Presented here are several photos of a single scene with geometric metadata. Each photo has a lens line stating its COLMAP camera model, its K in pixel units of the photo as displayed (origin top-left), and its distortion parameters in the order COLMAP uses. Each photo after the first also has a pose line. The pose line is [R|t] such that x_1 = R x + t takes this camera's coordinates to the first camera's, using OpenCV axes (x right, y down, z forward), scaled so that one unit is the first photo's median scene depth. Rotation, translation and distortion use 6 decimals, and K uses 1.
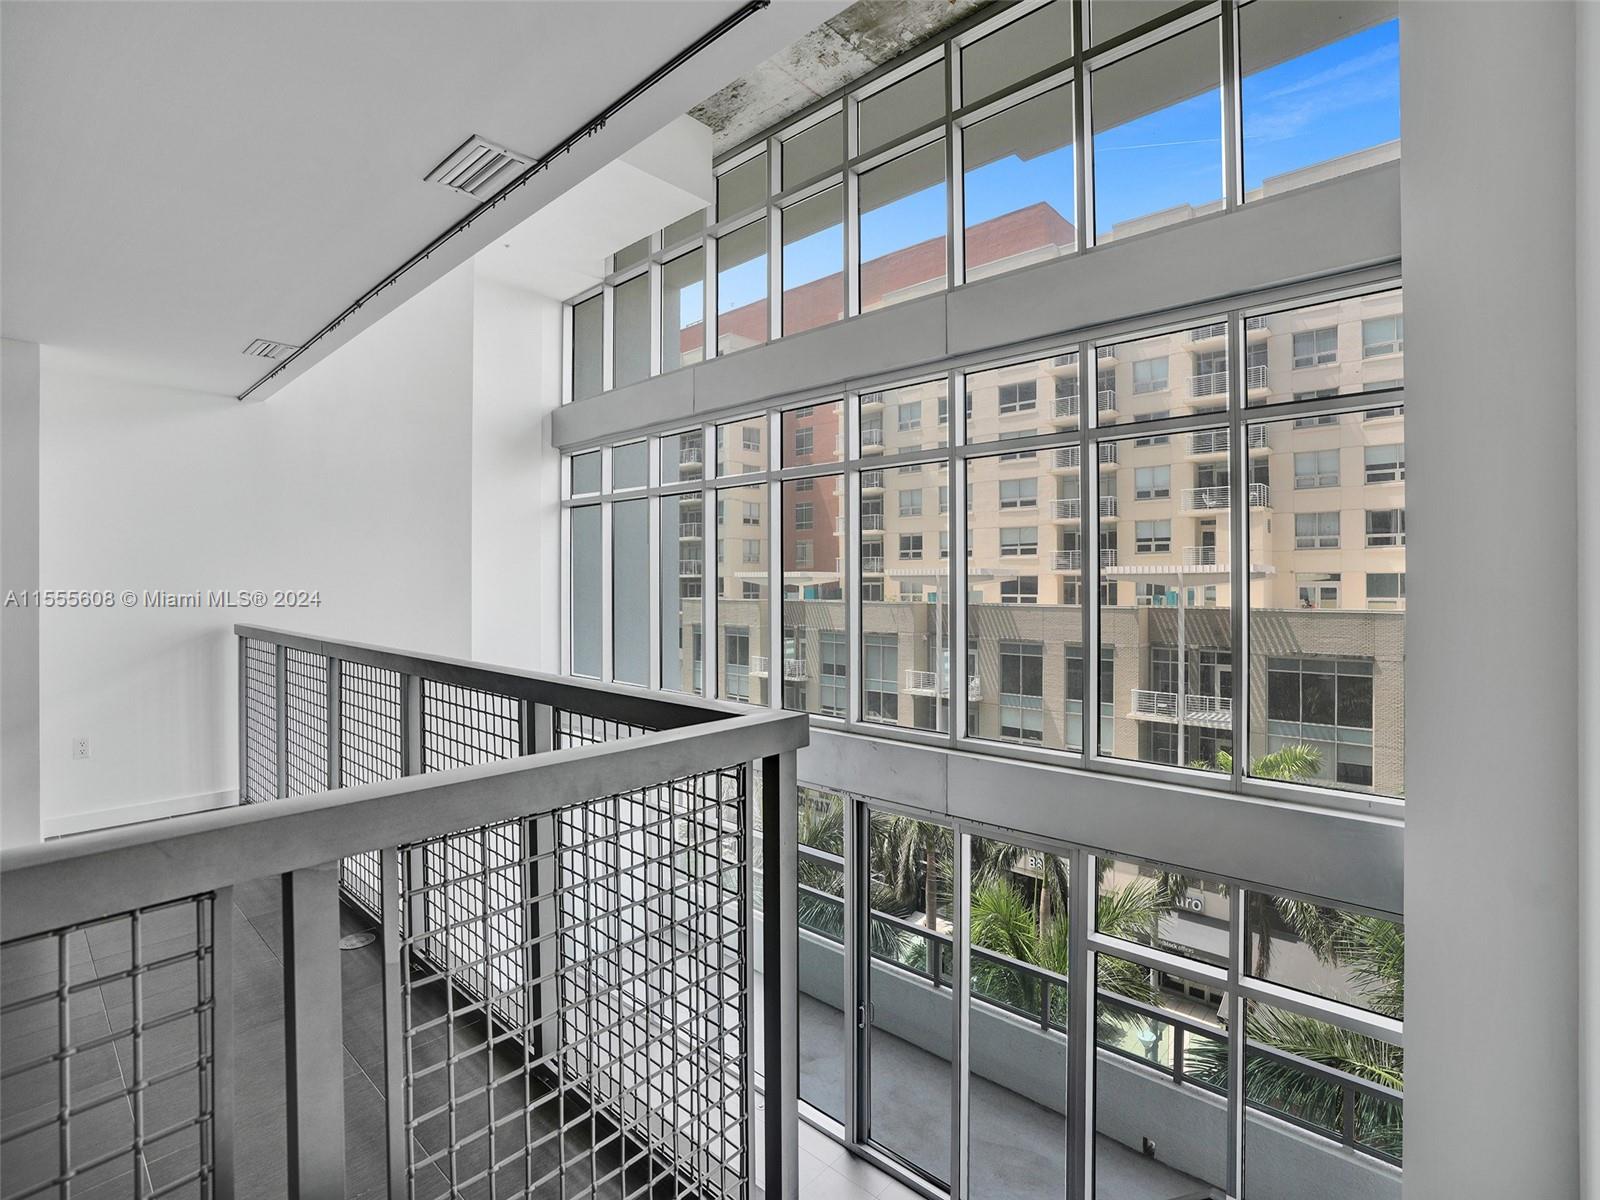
lens RADIAL K [[759.1, 0, 808.7], [0, 759.1, 578.9], [0, 0, 1]] dist [-0.066312, 0.024854]
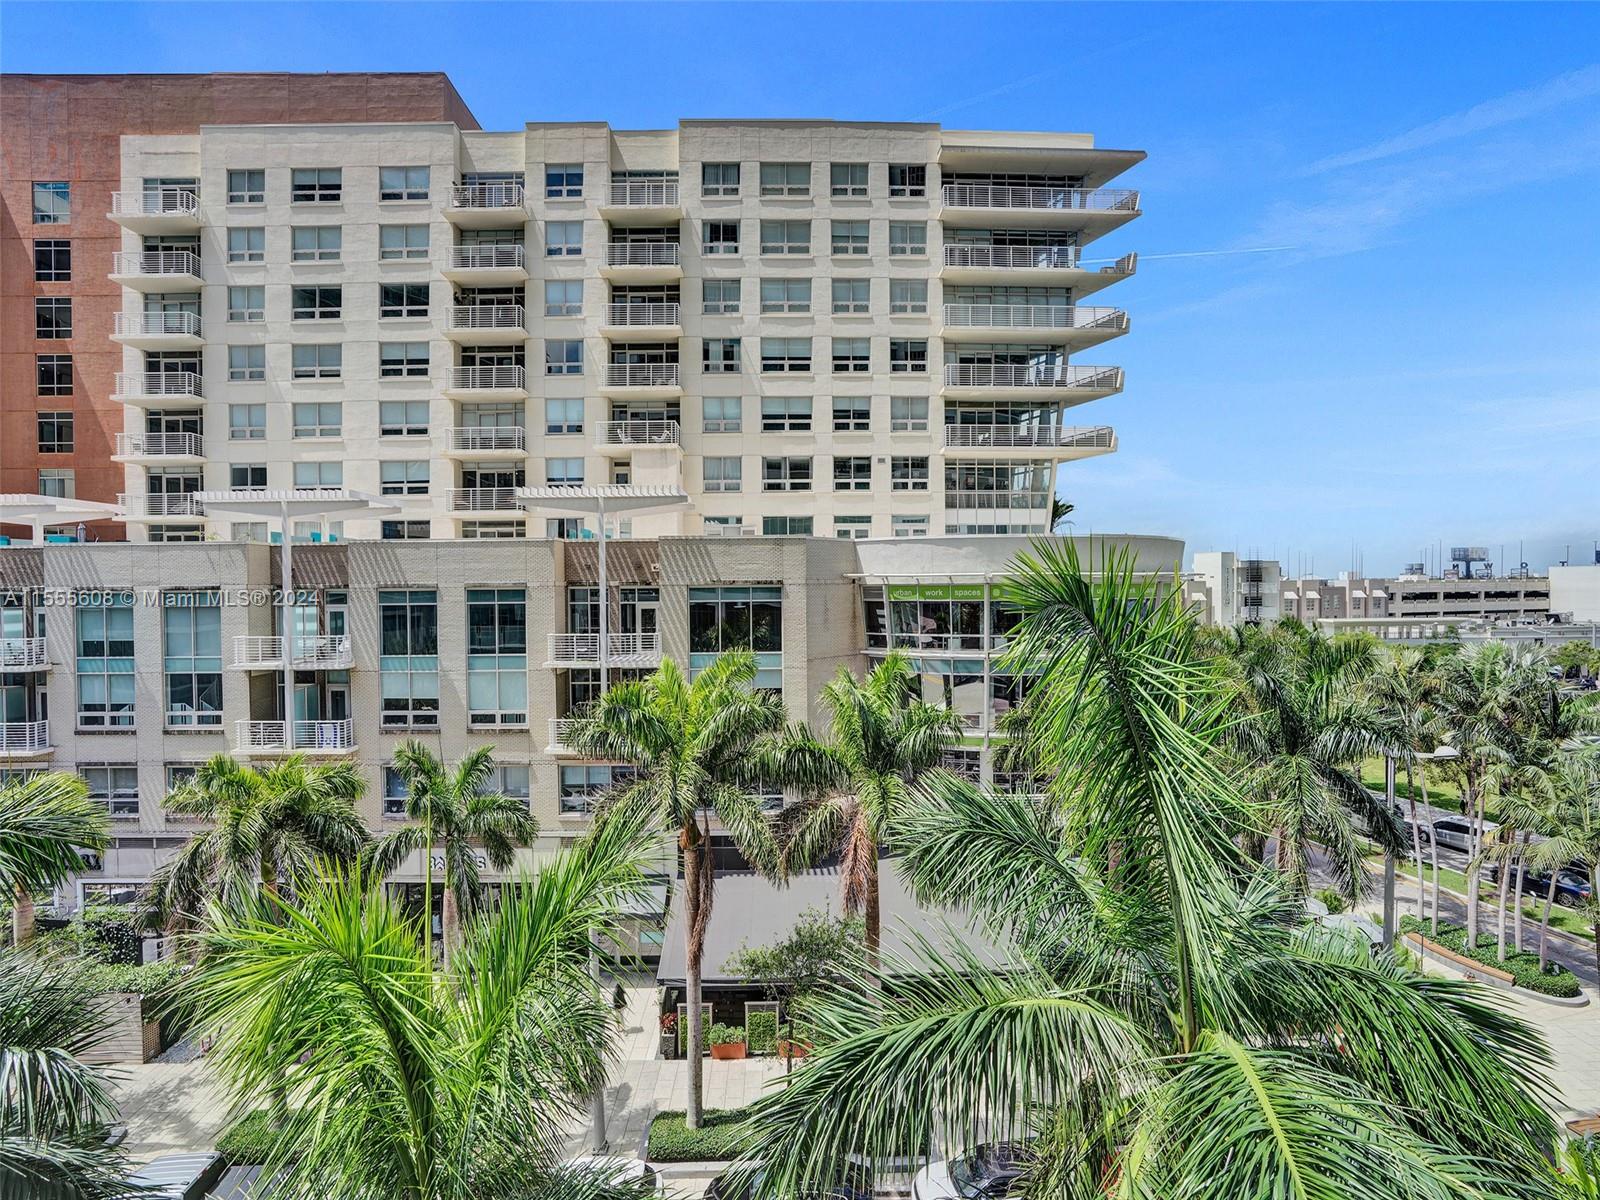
lens RADIAL K [[746.7, 0, 804.7], [0, 746.7, 598.5], [0, 0, 1]] dist [-0.067697, 0.027625]
pose [[0.724060, -0.019351, 0.689465, 0.050226], [0.002465, 0.999673, 0.025469, 0.069642], [-0.689732, -0.016741, 0.723871, 0.151878]]
